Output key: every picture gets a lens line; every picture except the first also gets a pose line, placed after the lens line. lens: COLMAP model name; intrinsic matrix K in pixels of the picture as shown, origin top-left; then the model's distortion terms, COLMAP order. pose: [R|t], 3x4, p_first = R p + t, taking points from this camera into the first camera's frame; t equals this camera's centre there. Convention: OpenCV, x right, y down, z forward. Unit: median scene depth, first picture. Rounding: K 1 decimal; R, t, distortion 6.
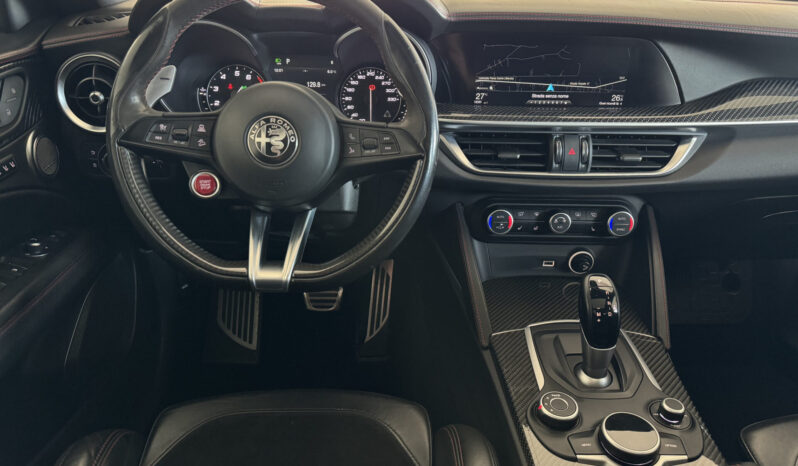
lens RADIAL K [[556.6, 0, 398.3], [0, 556.6, 235.8], [0, 0, 1]] dist [0.039421, -0.051334]
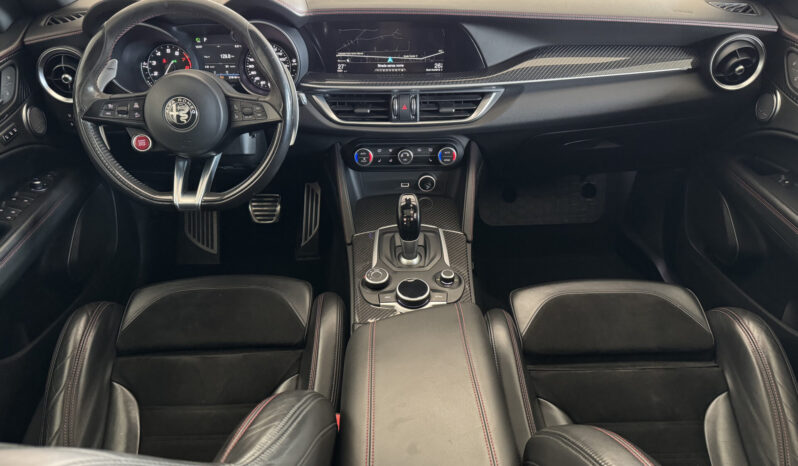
lens RADIAL K [[556.6, 0, 397.7], [0, 556.6, 235.5], [0, 0, 1]] dist [0.039421, -0.051334]
pose [[0.999599, -0.026815, -0.009082, 0.299500], [0.027912, 0.987087, 0.157735, -0.051914], [0.004735, -0.157925, 0.987440, -0.458030]]
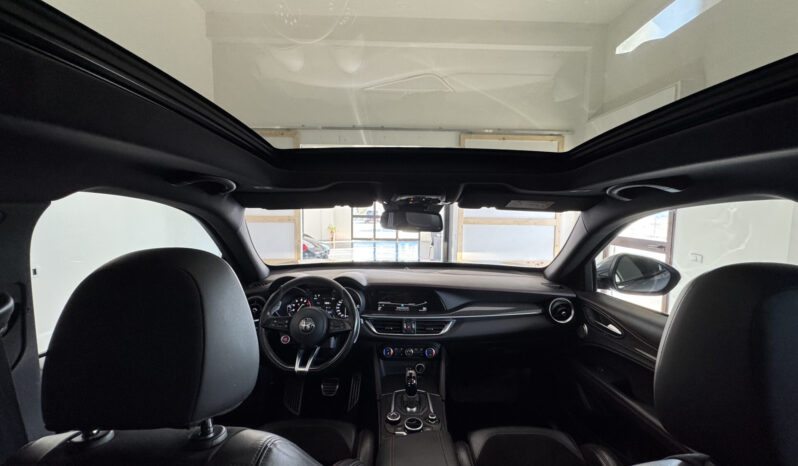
lens RADIAL K [[315.1, 0, 398.3], [0, 315.1, 235.2], [0, 0, 1]] dist [0.001211, 0.000038]
pose [[0.999948, -0.007784, -0.006528, 0.269943], [0.004600, 0.919895, -0.392137, 0.060382], [0.009058, 0.392087, 0.919884, -0.754449]]
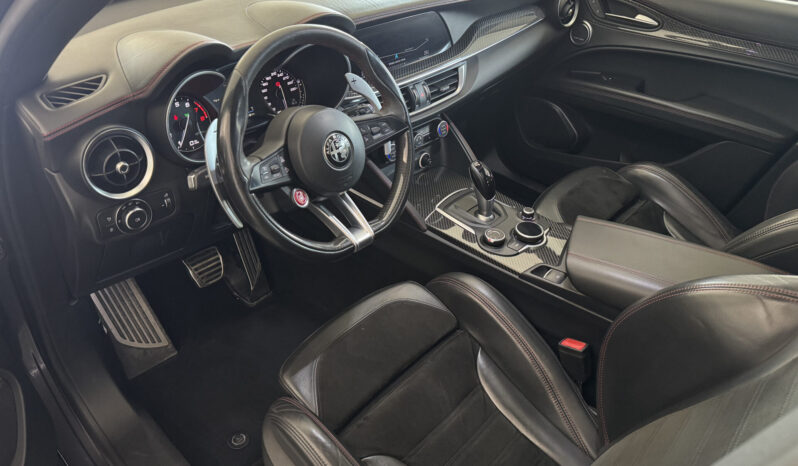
lens RADIAL K [[556.6, 0, 396.1], [0, 556.6, 237.8], [0, 0, 1]] dist [0.039421, -0.051334]
pose [[0.686271, -0.424303, 0.590761, -0.842861], [0.304678, 0.905220, 0.296222, -0.274590], [-0.660457, -0.023297, 0.750503, -0.139523]]
